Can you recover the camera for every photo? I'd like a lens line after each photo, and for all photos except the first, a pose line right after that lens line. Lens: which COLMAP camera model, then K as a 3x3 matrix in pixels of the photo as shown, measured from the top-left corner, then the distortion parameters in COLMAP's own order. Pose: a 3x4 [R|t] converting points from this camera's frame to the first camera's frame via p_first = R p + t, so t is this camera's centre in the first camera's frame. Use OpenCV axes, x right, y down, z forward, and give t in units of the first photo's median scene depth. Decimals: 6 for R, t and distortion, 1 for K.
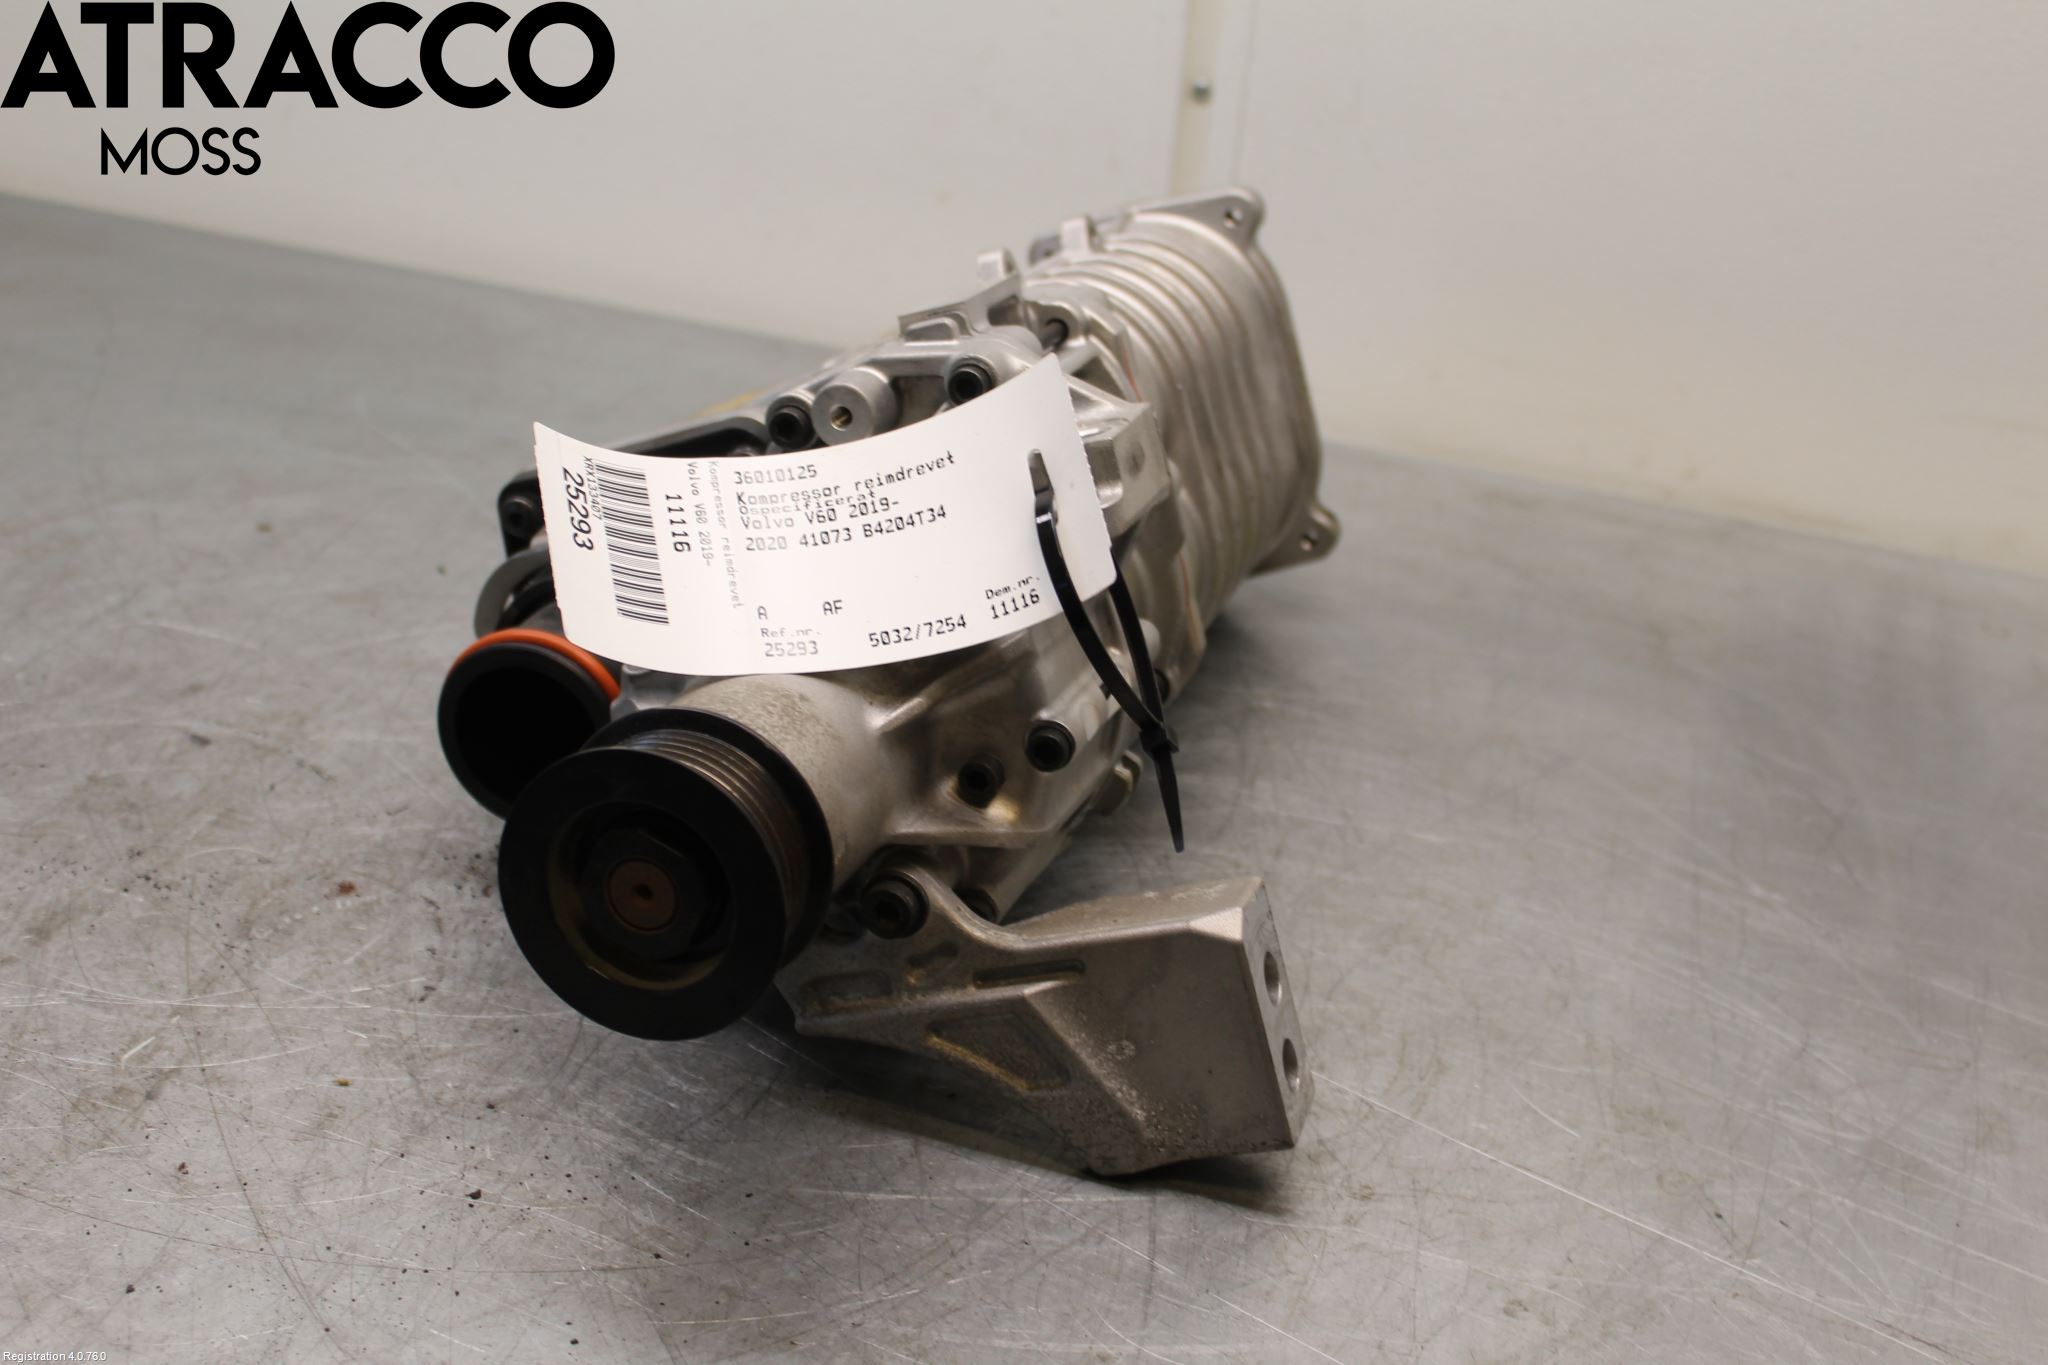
lens RADIAL K [[2639.4, 0, 1022.0], [0, 2639.4, 679.5], [0, 0, 1]] dist [-0.024712, 0.000000]
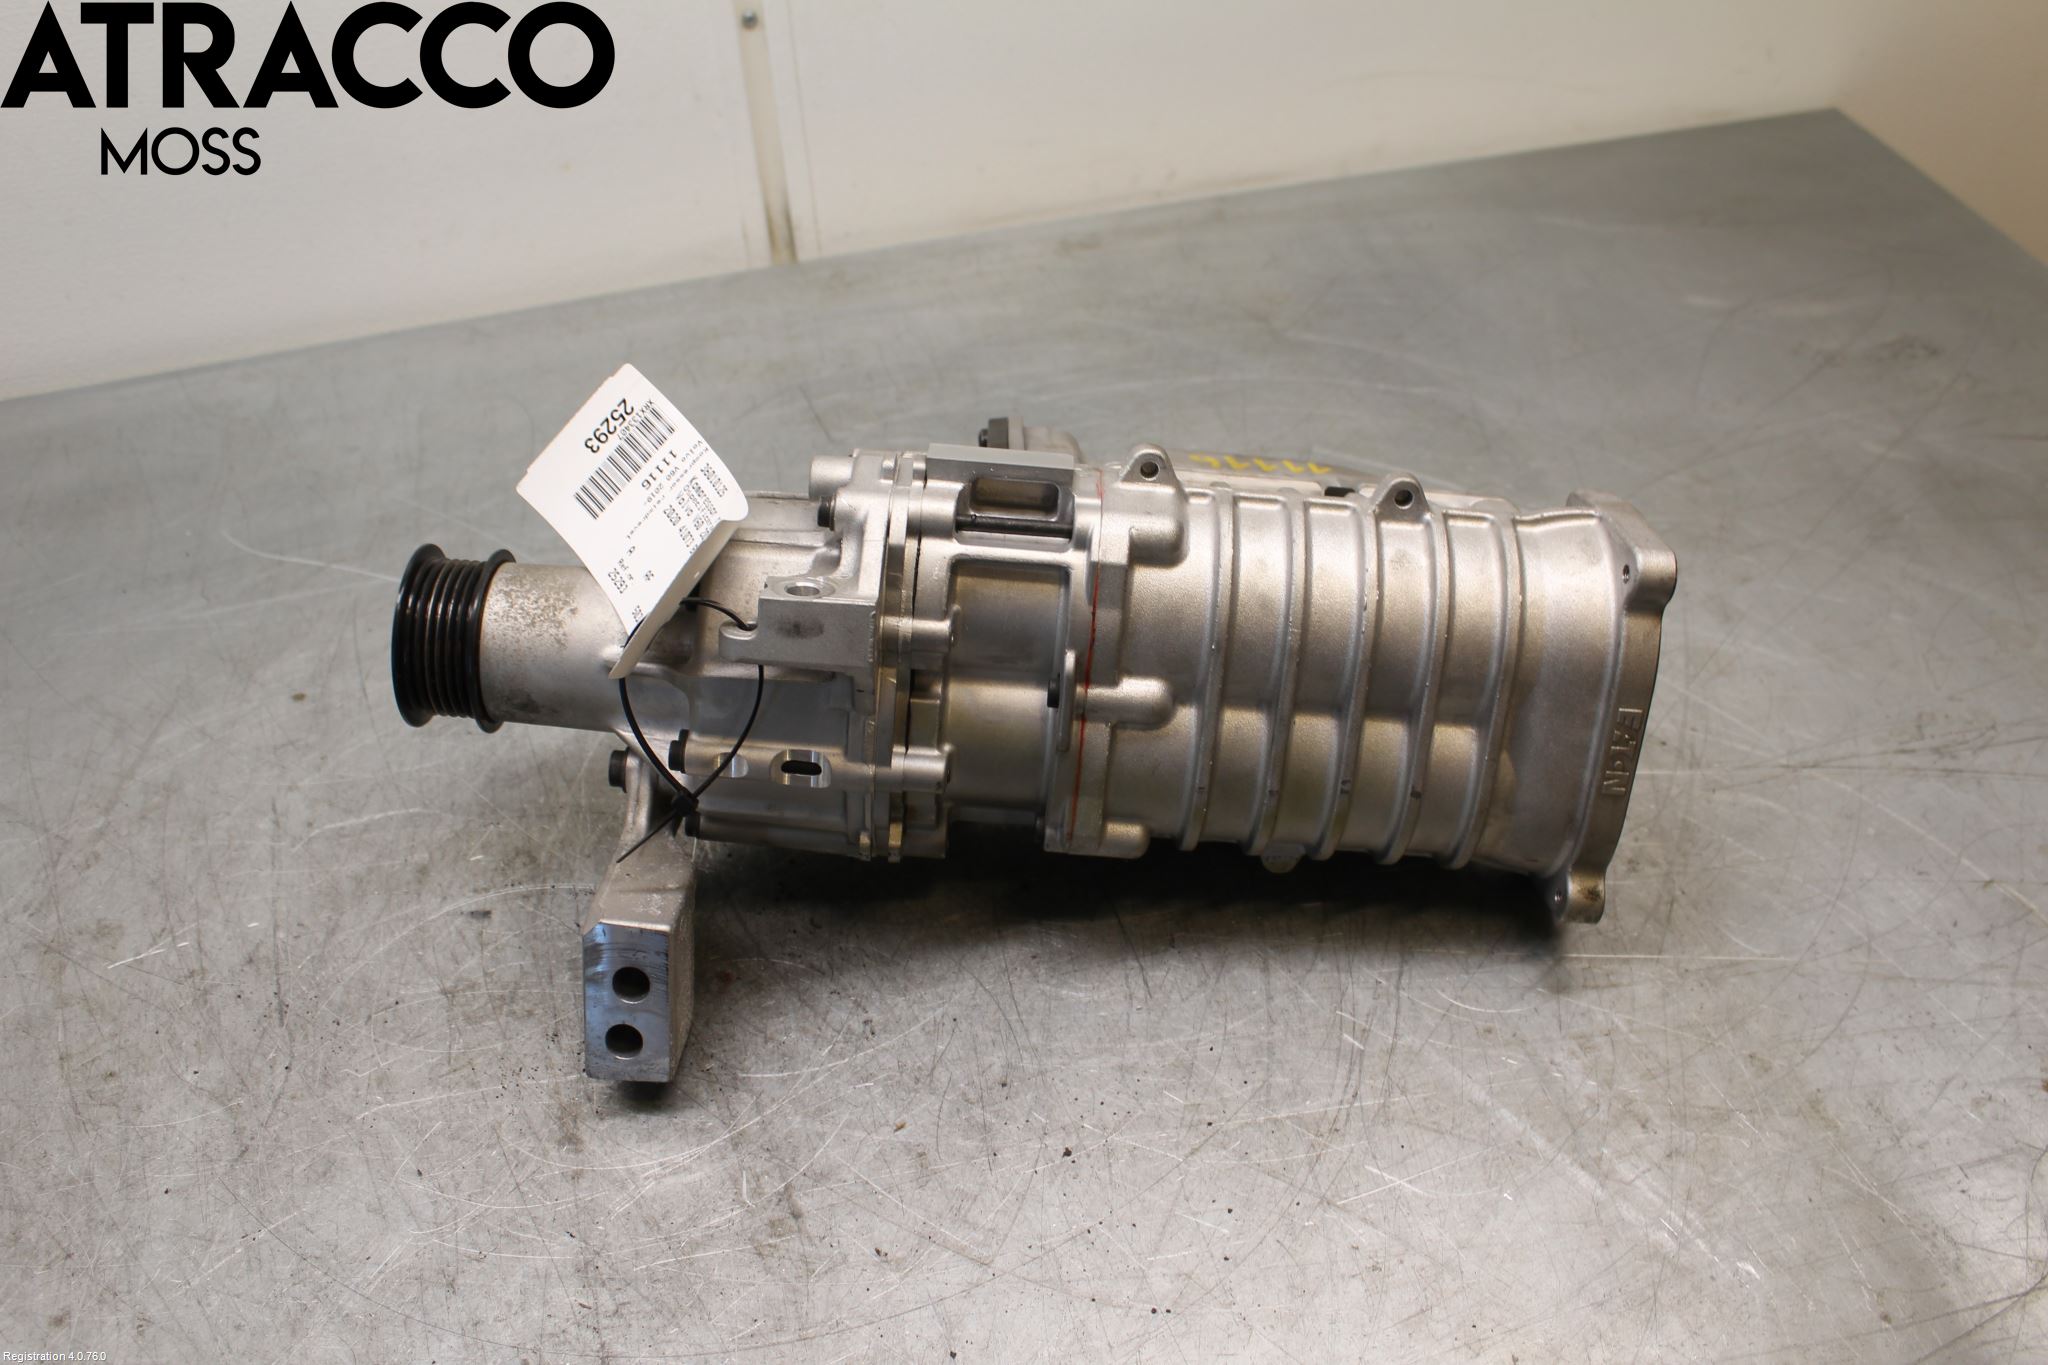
lens RADIAL K [[1903.4, 0, 995.2], [0, 1903.4, 724.1], [0, 0, 1]] dist [-0.114954, 0.129412]
pose [[0.826899, -0.460606, 0.322614, -0.434186], [0.329951, 0.861951, 0.384932, -0.378798], [-0.455380, -0.211853, 0.864724, 0.186653]]
